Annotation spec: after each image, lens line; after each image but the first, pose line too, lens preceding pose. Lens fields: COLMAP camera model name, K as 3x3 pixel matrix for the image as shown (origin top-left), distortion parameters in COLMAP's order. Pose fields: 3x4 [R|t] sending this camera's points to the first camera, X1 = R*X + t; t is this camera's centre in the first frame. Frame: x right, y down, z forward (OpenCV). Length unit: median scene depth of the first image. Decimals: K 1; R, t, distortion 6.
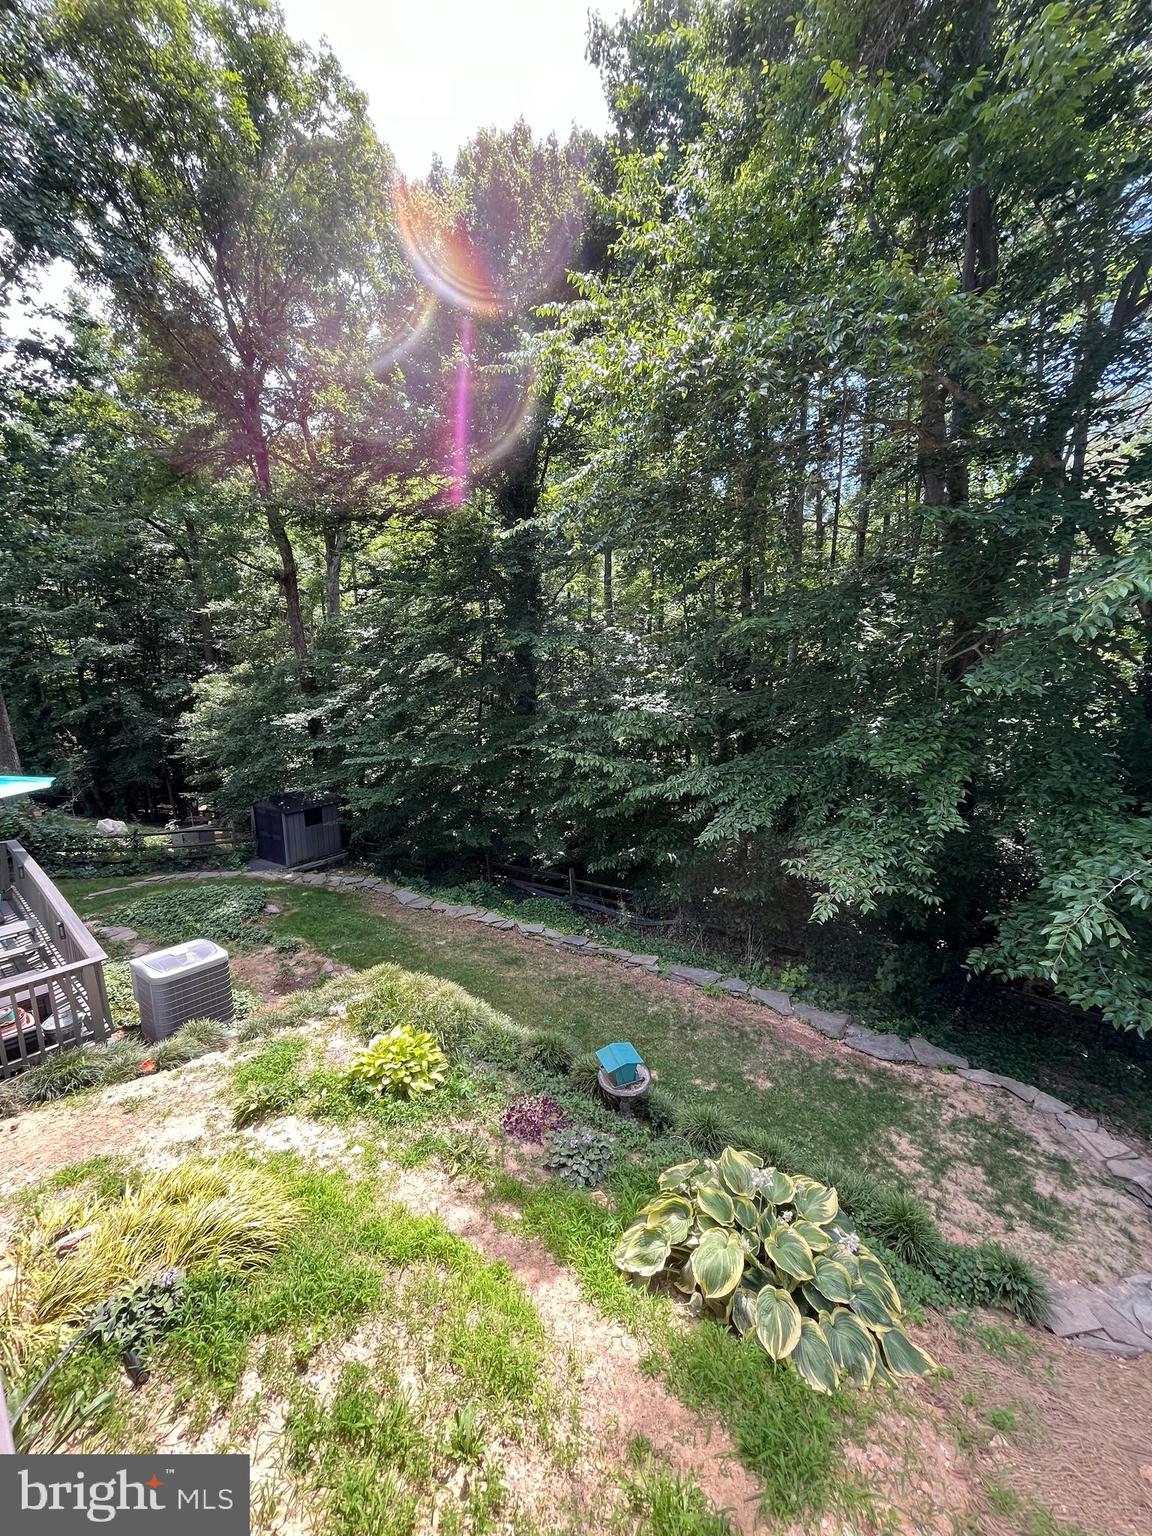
lens RADIAL K [[623.2, 0, 585.1], [0, 623.2, 764.9], [0, 0, 1]] dist [-0.006038, 0.000330]
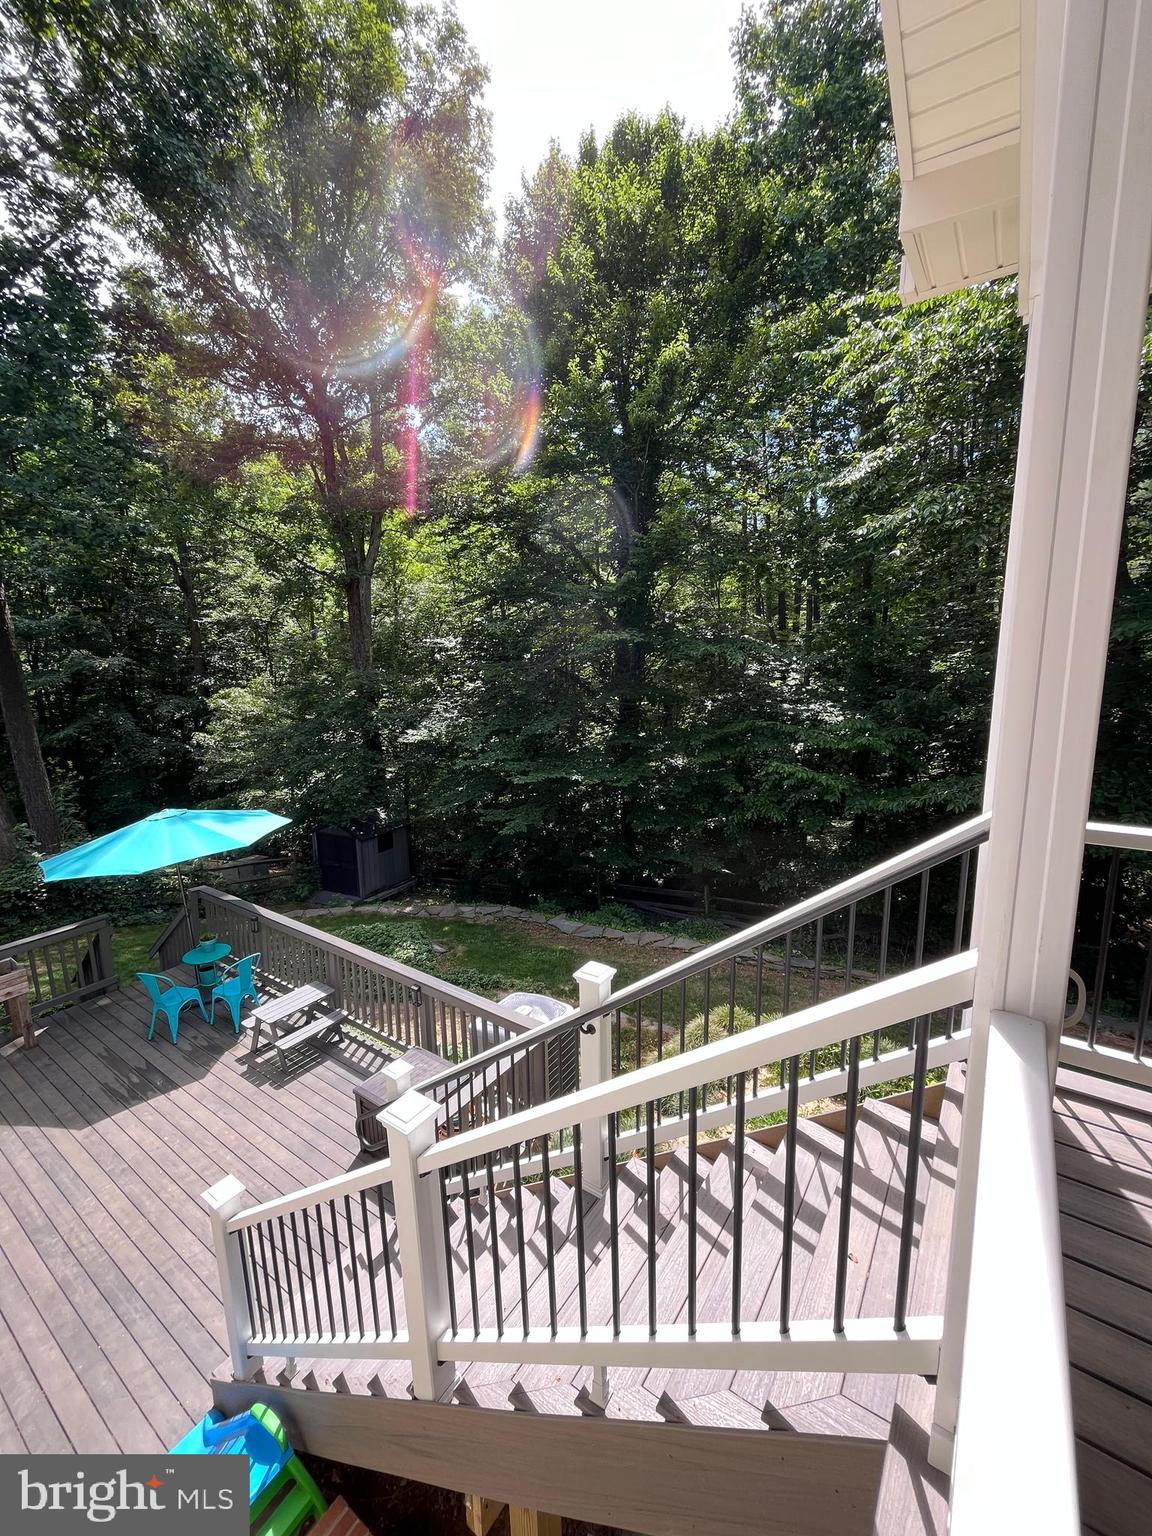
lens RADIAL K [[623.2, 0, 588.9], [0, 623.2, 760.8], [0, 0, 1]] dist [-0.006038, 0.000330]
pose [[0.993553, -0.029224, 0.109541, -0.234927], [0.031138, 0.999390, -0.015804, -0.012584], [-0.109012, 0.019113, 0.993857, 0.050561]]
